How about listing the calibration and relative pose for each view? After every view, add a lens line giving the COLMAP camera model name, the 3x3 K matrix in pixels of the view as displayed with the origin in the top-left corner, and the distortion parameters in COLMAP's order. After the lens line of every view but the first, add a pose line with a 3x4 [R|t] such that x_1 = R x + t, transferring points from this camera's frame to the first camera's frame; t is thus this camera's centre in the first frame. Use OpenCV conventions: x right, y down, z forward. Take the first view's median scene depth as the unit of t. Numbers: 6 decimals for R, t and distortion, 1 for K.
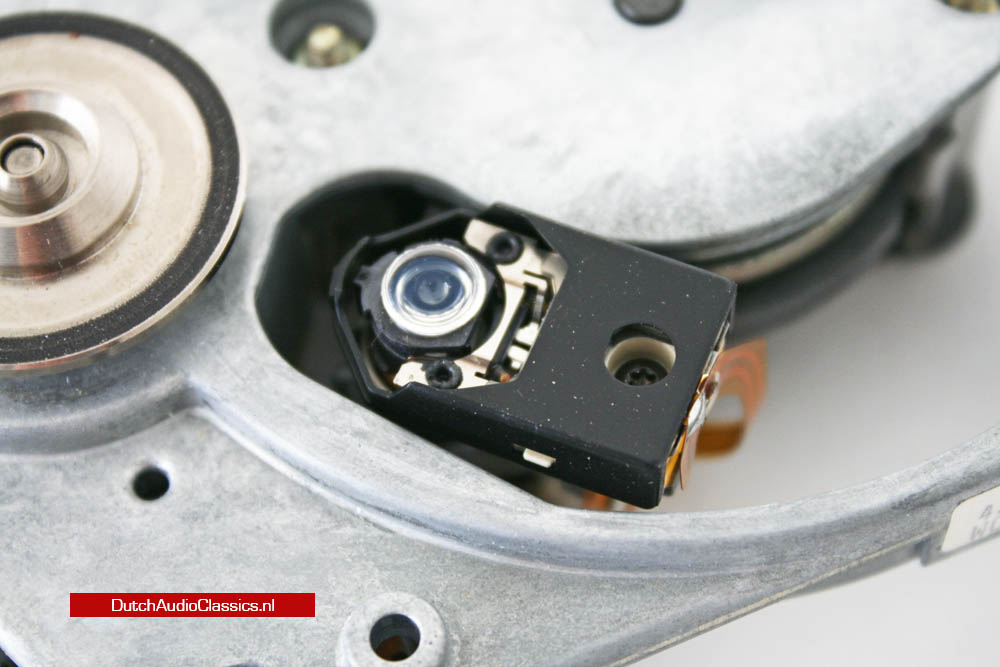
lens RADIAL K [[2275.2, 0, 500.0], [0, 2275.2, 333.5], [0, 0, 1]] dist [0.102940, -0.240549]
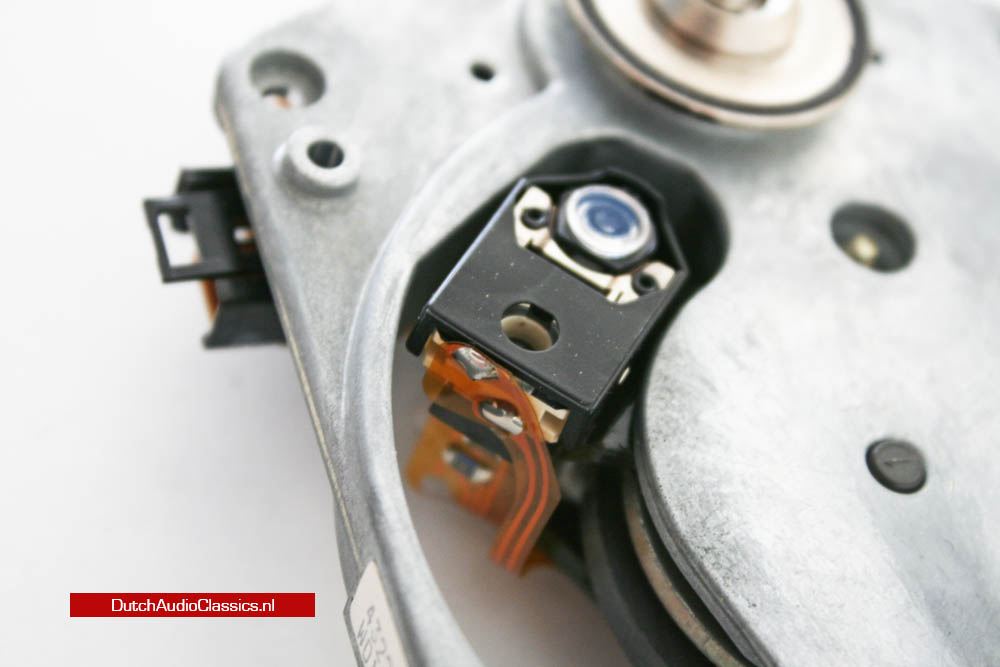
lens RADIAL K [[2275.2, 0, 500.0], [0, 2275.2, 333.5], [0, 0, 1]] dist [0.102940, -0.240549]
pose [[-0.105972, 0.789697, -0.604275, 0.752861], [-0.964278, 0.066755, 0.256345, -0.268871], [0.242773, 0.609854, 0.754413, 0.100047]]
